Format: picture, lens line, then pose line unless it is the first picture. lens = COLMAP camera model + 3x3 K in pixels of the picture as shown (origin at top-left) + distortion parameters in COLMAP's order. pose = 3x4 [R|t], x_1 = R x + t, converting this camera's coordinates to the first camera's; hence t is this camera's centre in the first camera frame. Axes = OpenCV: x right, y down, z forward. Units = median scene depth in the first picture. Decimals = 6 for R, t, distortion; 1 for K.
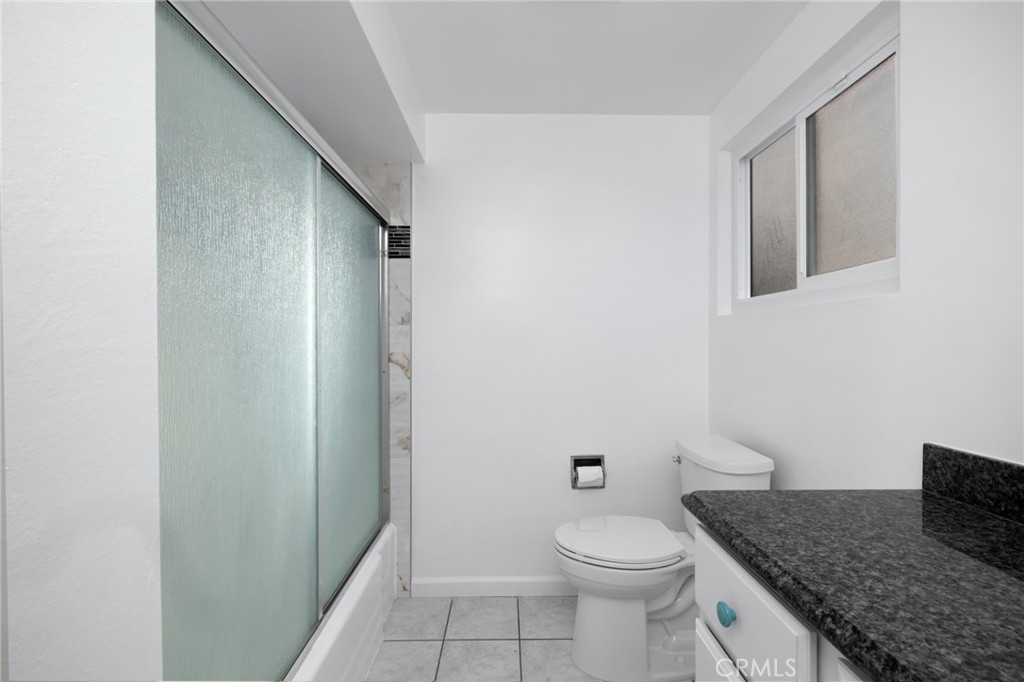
lens RADIAL K [[427.2, 0, 514.2], [0, 427.2, 343.2], [0, 0, 1]] dist [-0.001106, 0.000169]
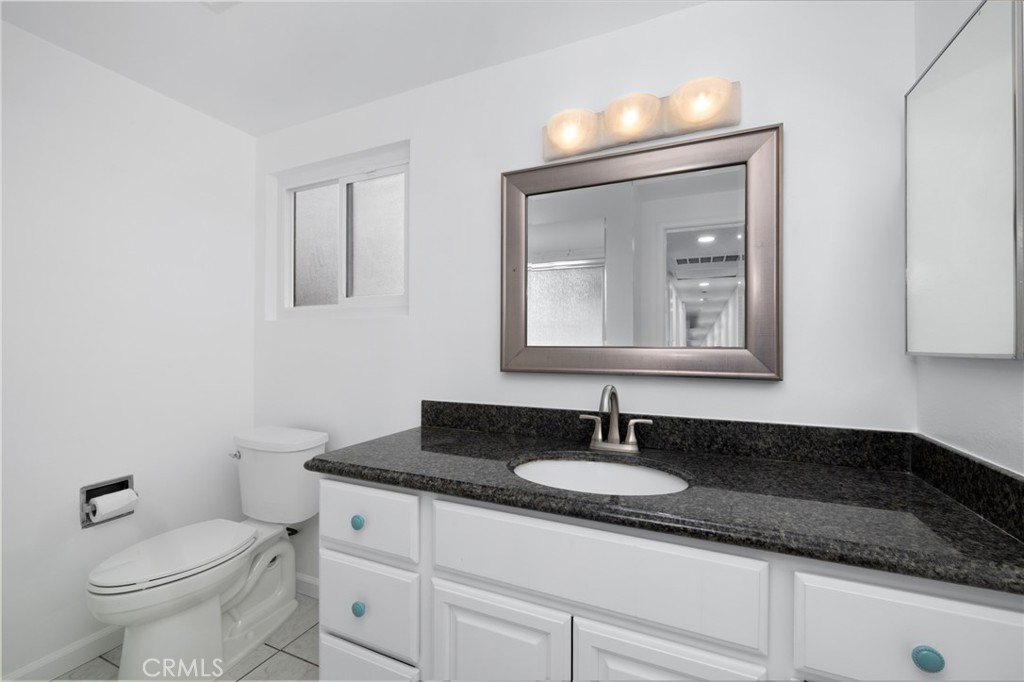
lens RADIAL K [[427.2, 0, 514.2], [0, 427.2, 343.2], [0, 0, 1]] dist [-0.001106, 0.000169]
pose [[0.414994, 0.009287, 0.909777, -0.349299], [-0.001997, 0.999955, -0.009296, 0.005224], [-0.909822, 0.002041, 0.414994, -0.072809]]
